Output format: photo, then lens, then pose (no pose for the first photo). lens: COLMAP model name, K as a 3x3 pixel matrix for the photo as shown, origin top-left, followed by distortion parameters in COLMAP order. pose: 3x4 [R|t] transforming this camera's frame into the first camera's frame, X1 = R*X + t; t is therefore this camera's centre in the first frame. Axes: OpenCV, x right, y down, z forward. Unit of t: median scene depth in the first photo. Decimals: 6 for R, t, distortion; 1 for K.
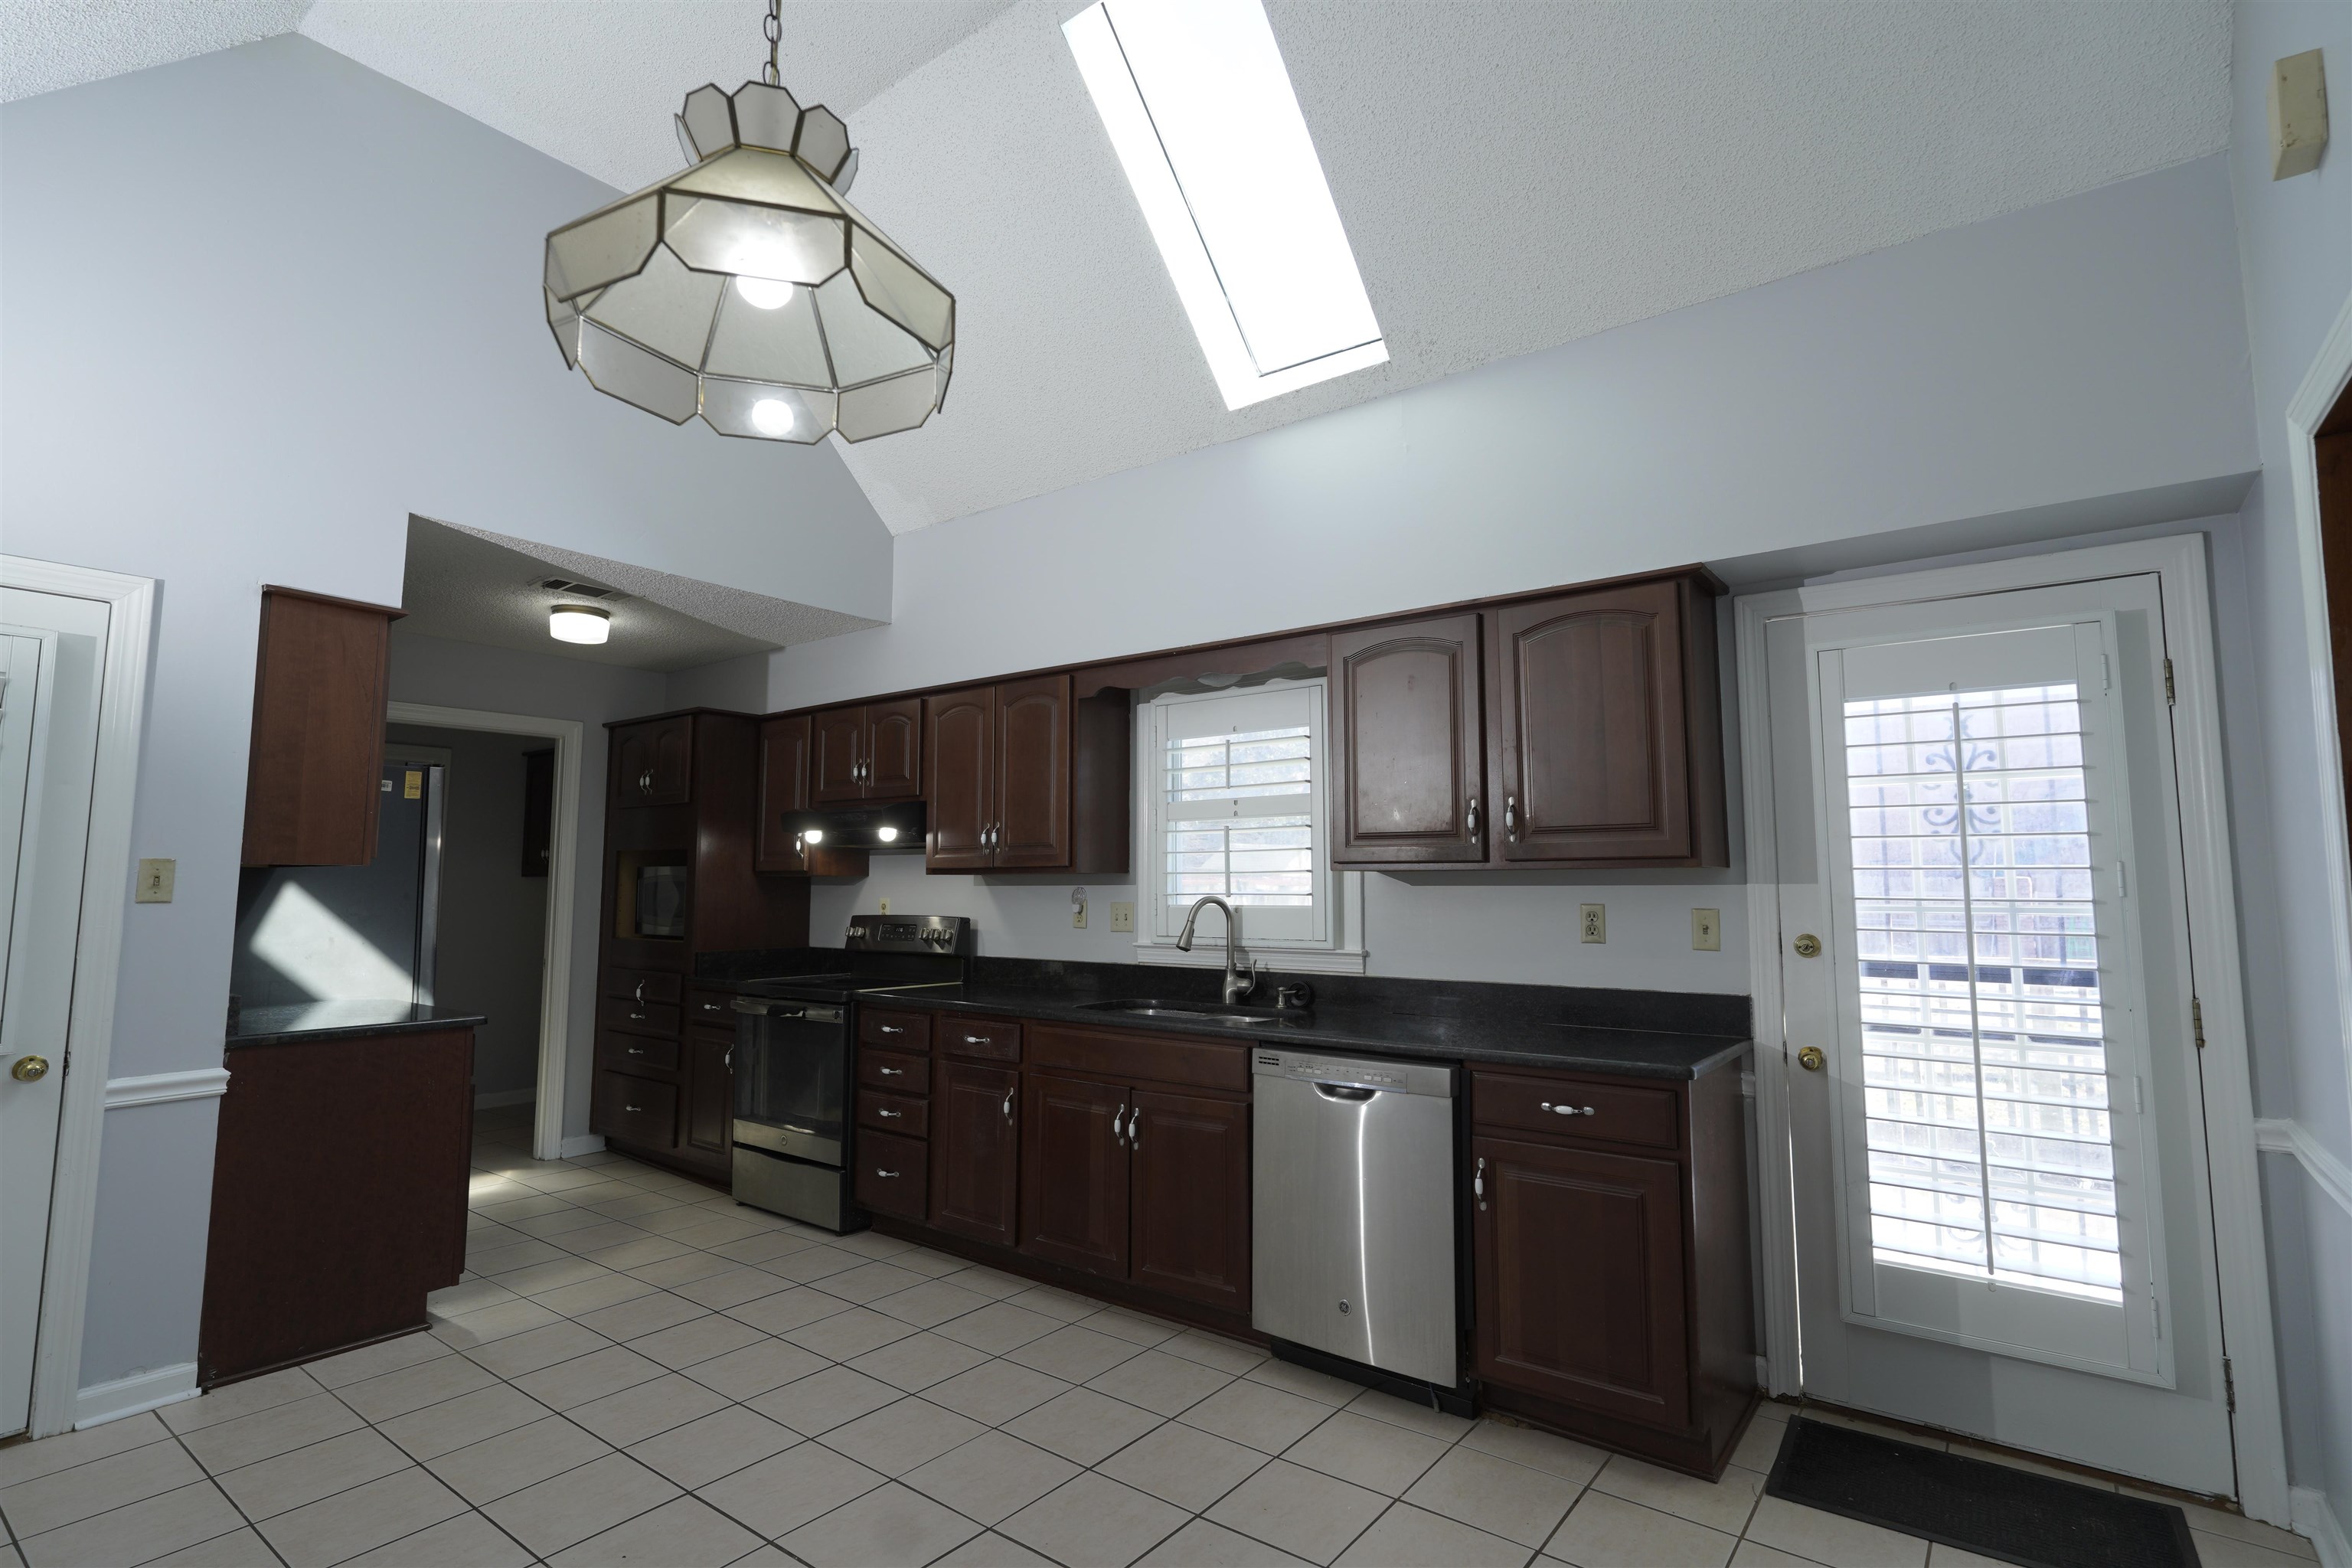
lens RADIAL K [[1116.6, 0, 1176.0], [0, 1116.6, 784.0], [0, 0, 1]] dist [0.001146, 0.000246]
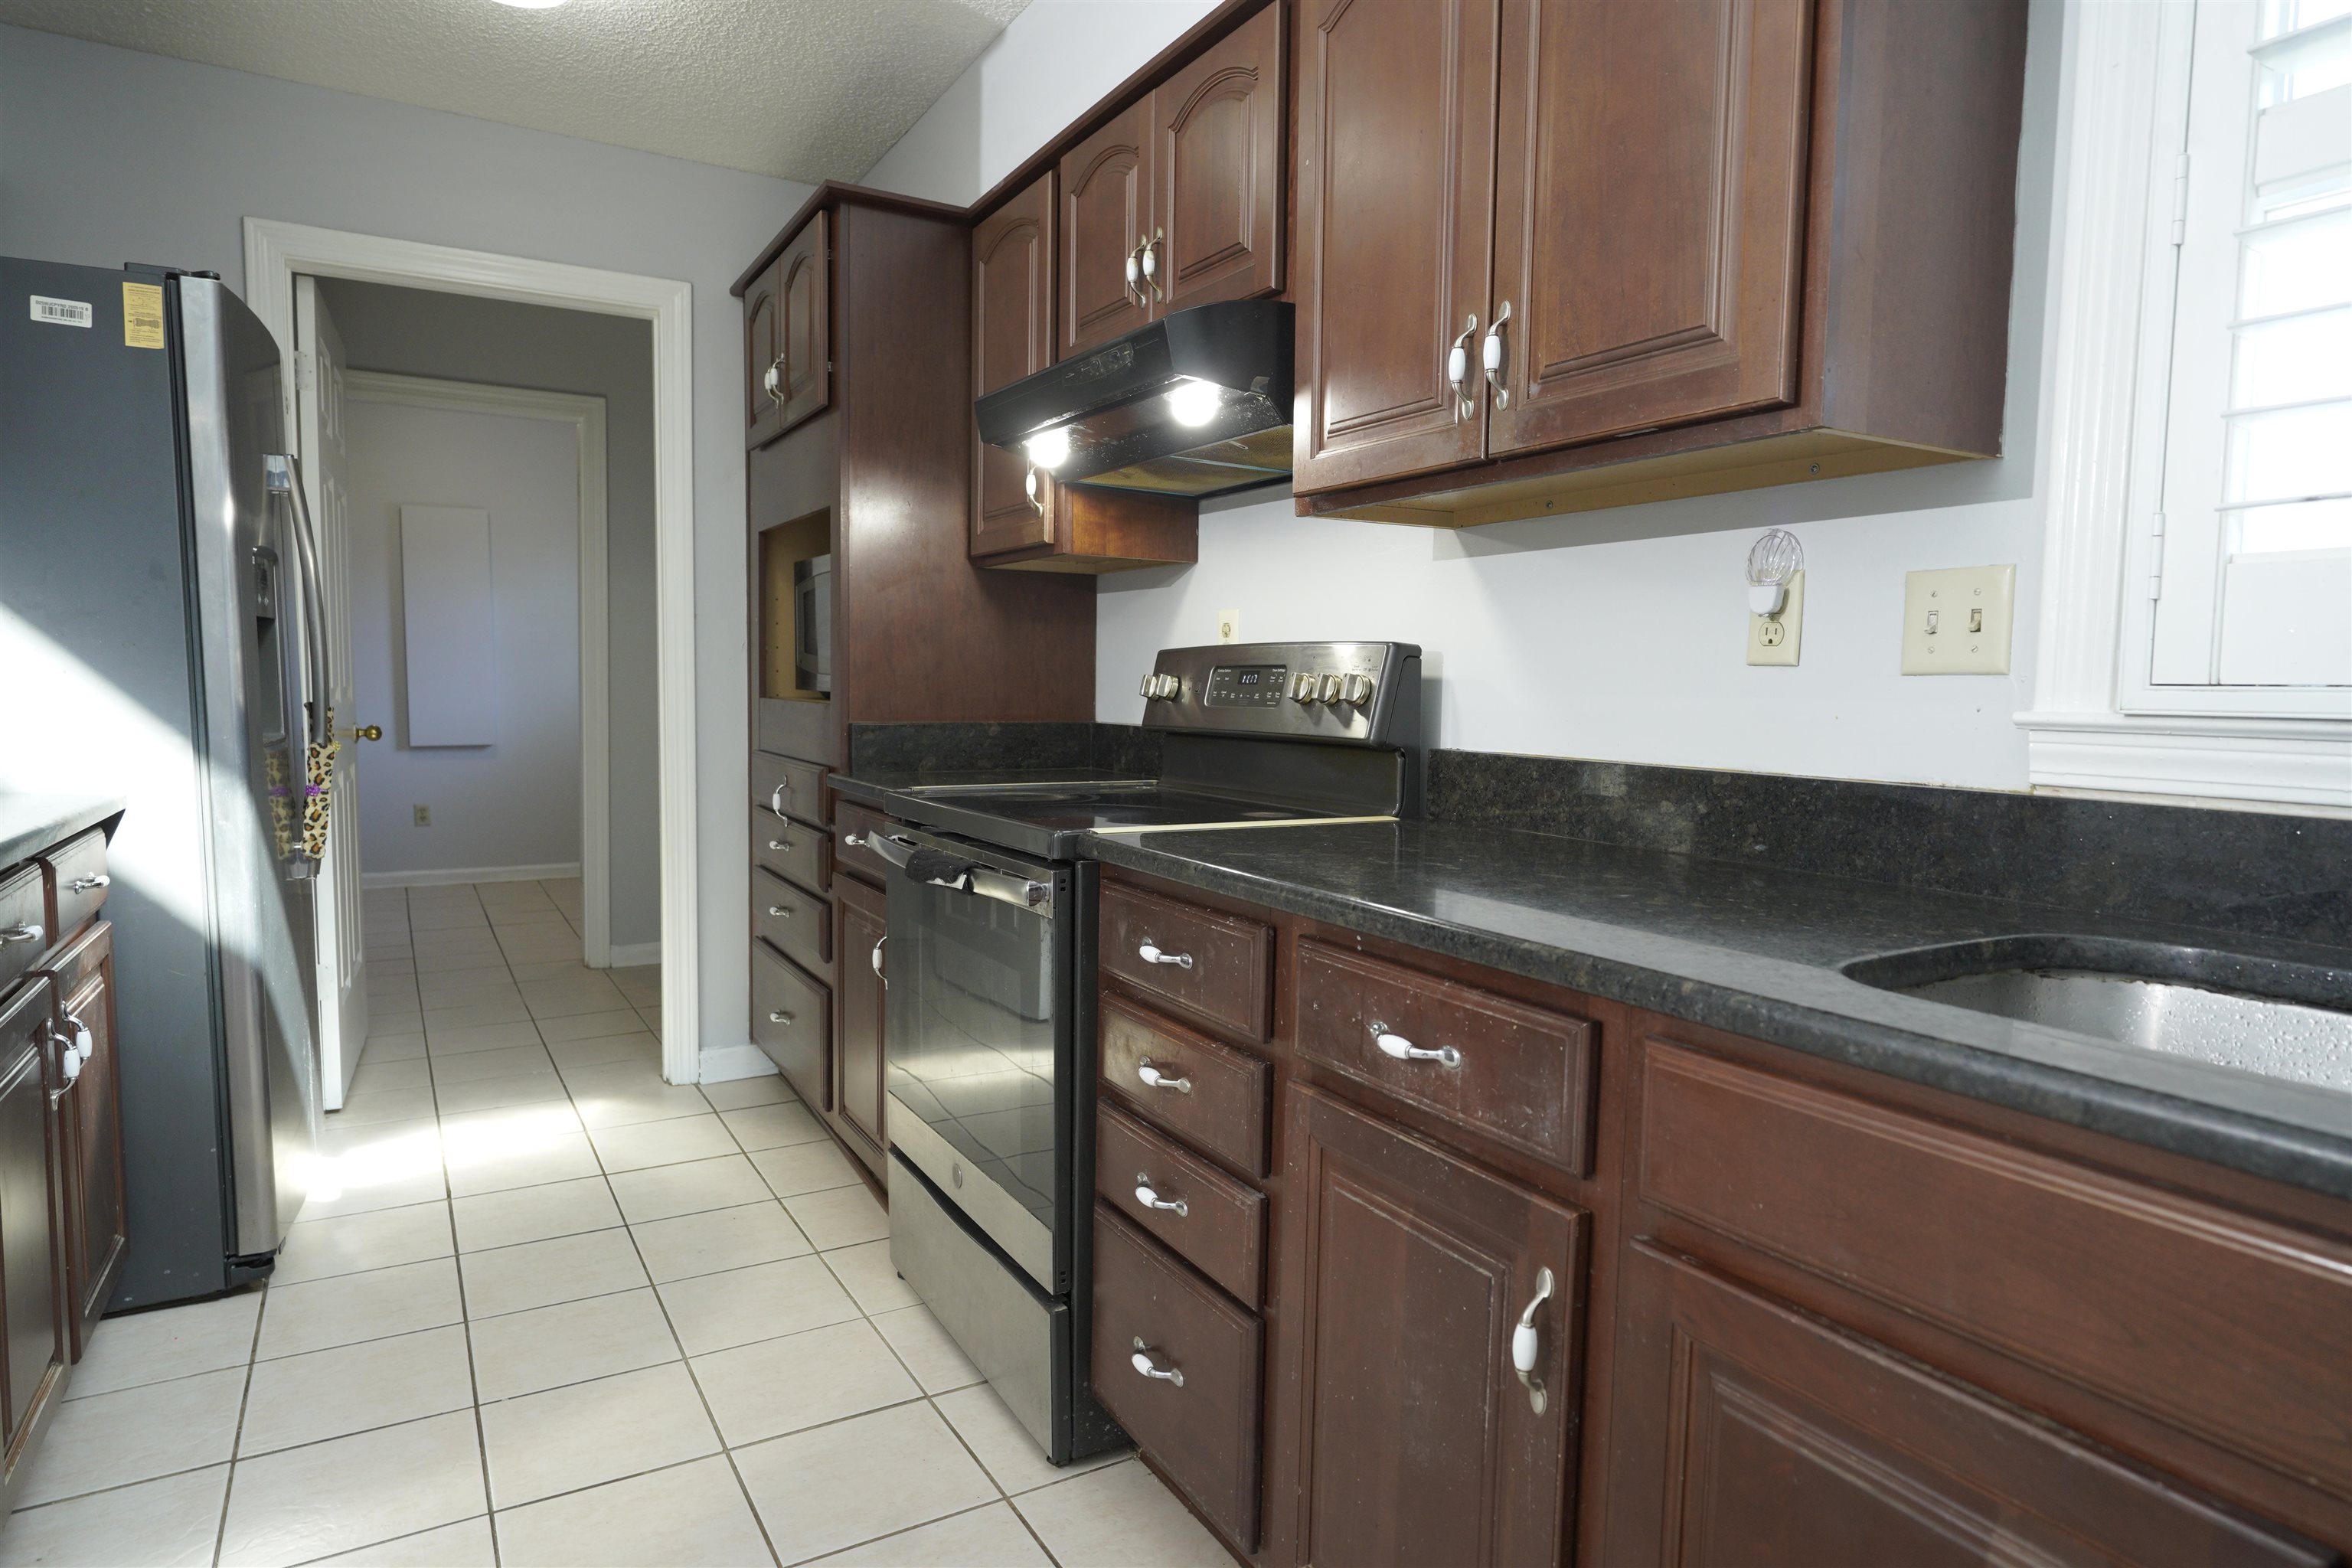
lens RADIAL K [[1329.2, 0, 1158.9], [0, 1329.2, 782.5], [0, 0, 1]] dist [-0.000422, -0.000206]
pose [[0.918667, 0.041581, -0.392839, -0.106089], [0.024942, 0.986355, 0.162729, 0.107147], [0.394246, -0.159292, 0.905095, 0.661376]]
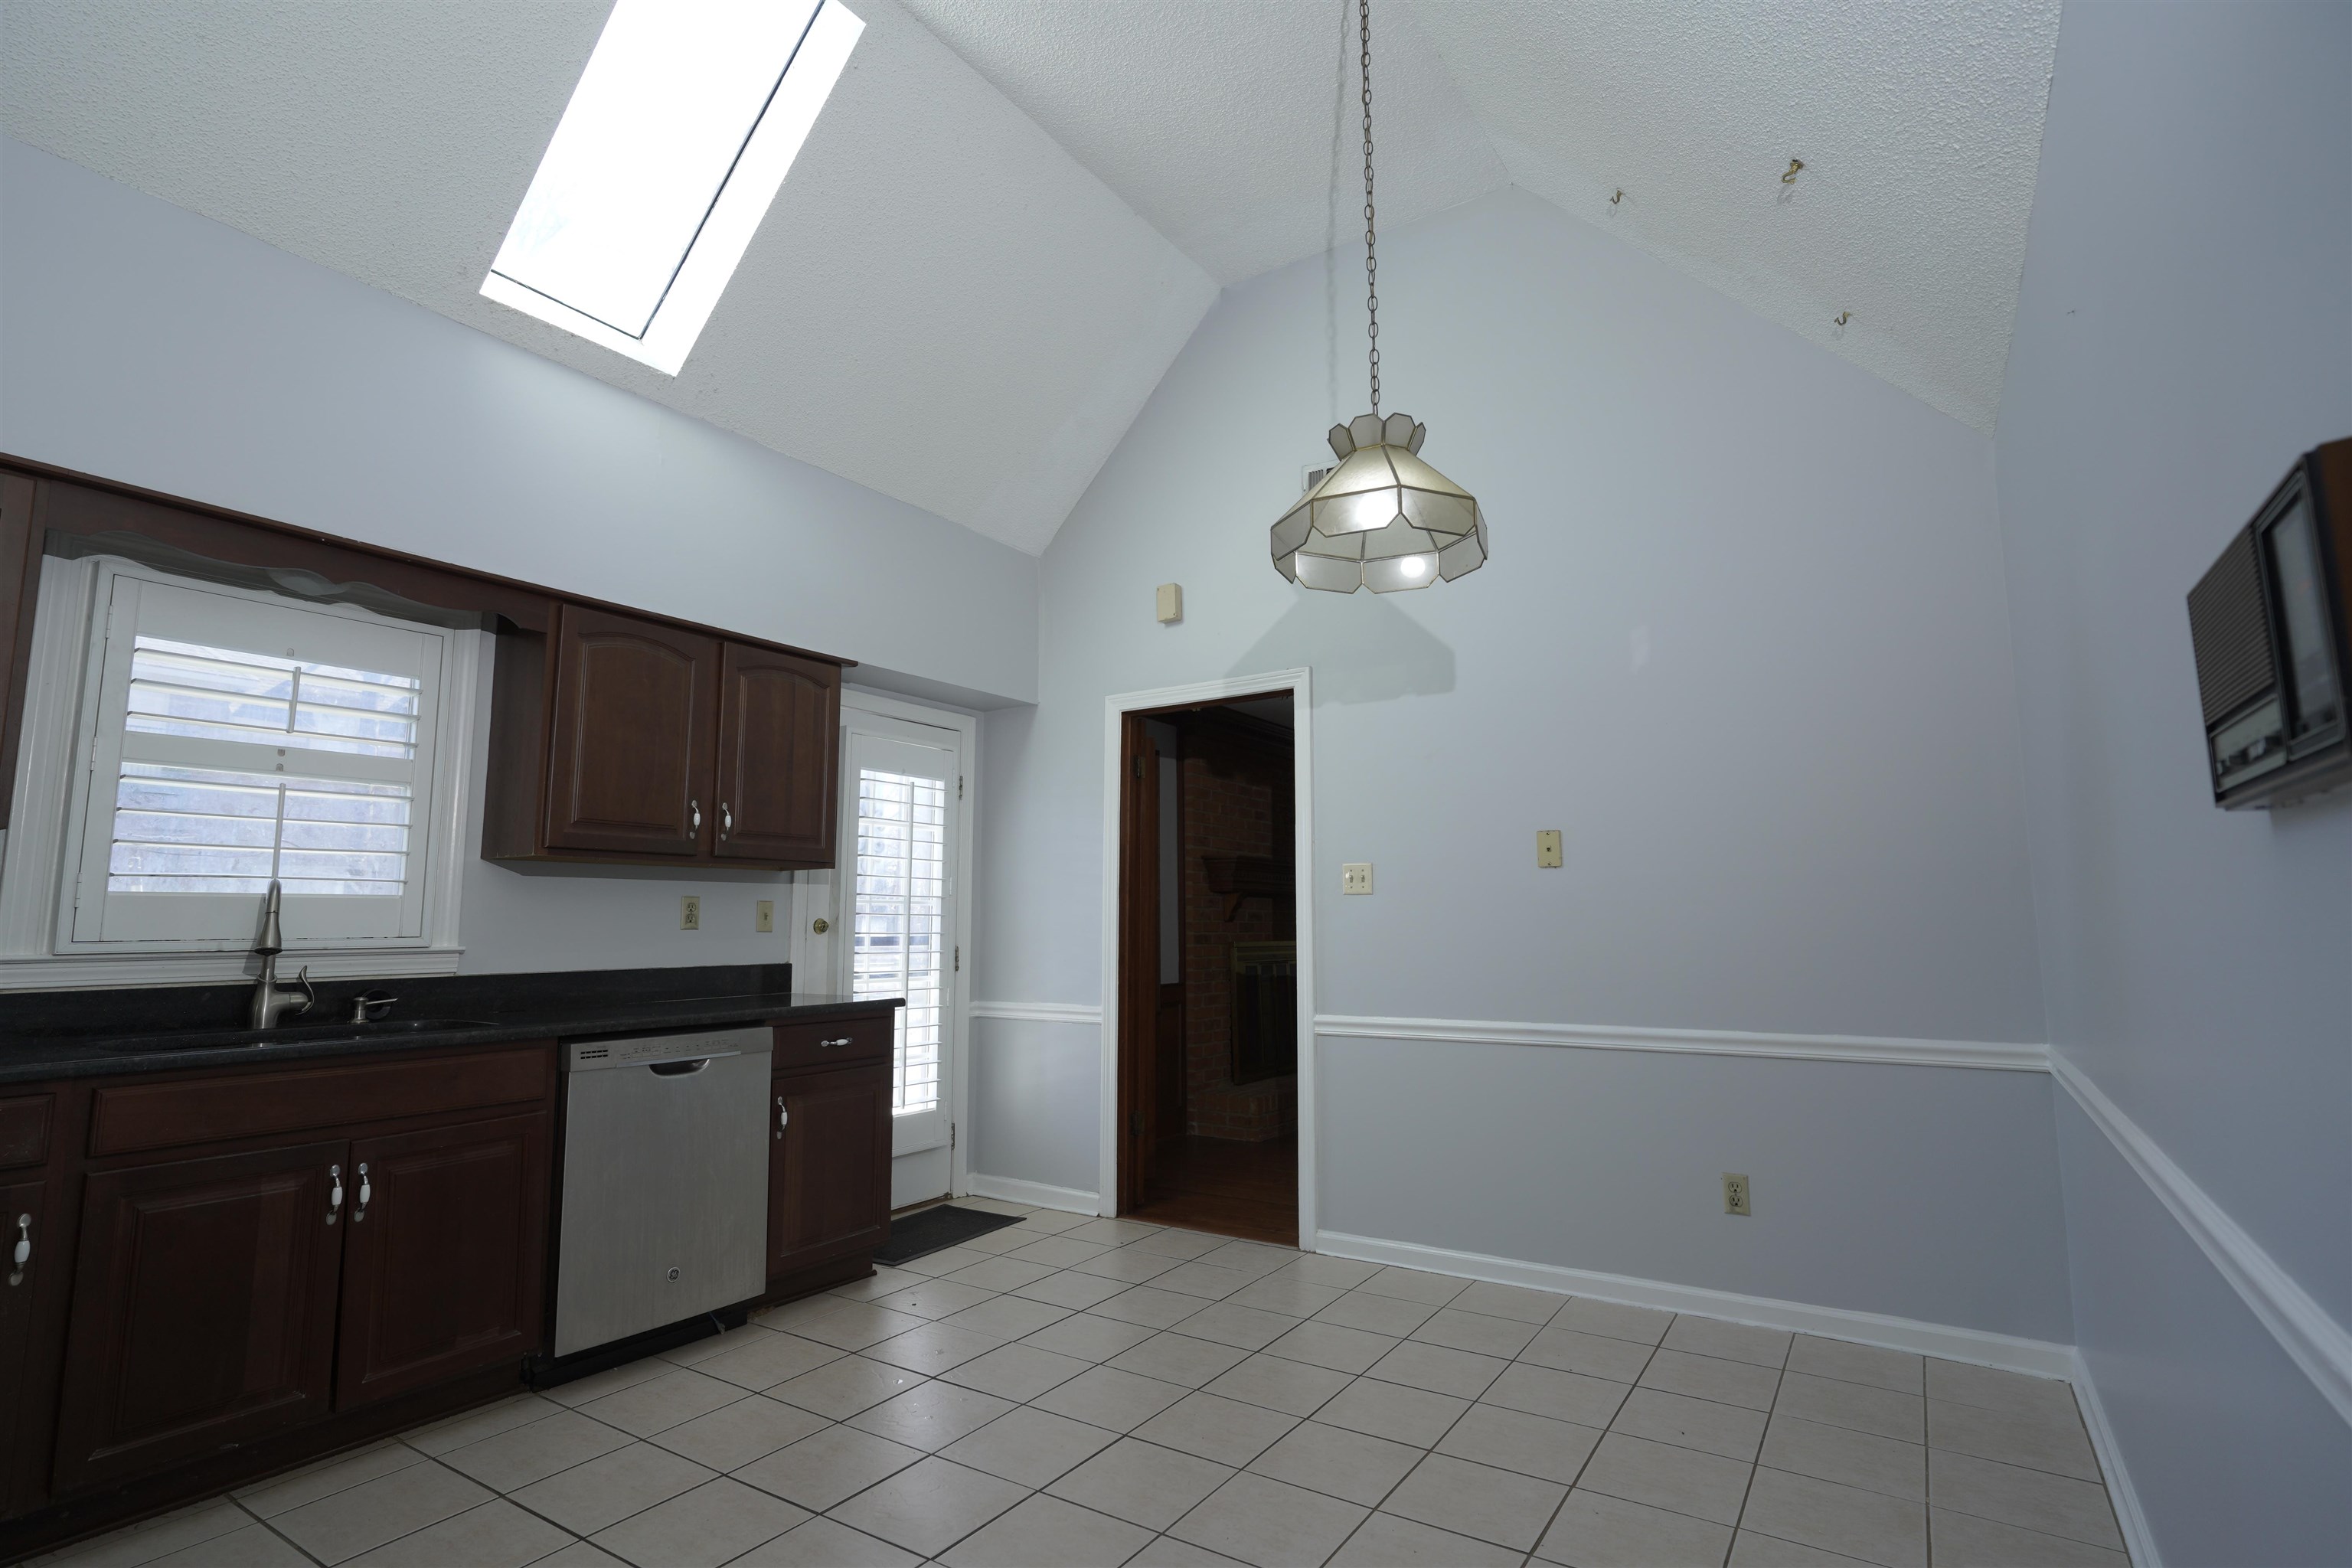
lens RADIAL K [[1116.6, 0, 1176.0], [0, 1116.6, 784.0], [0, 0, 1]] dist [0.001146, 0.000246]
pose [[-0.061765, 0.126128, 0.990089, -0.690379], [-0.085964, 0.987625, -0.131177, 0.081286], [-0.994382, -0.093214, -0.050159, 0.449948]]
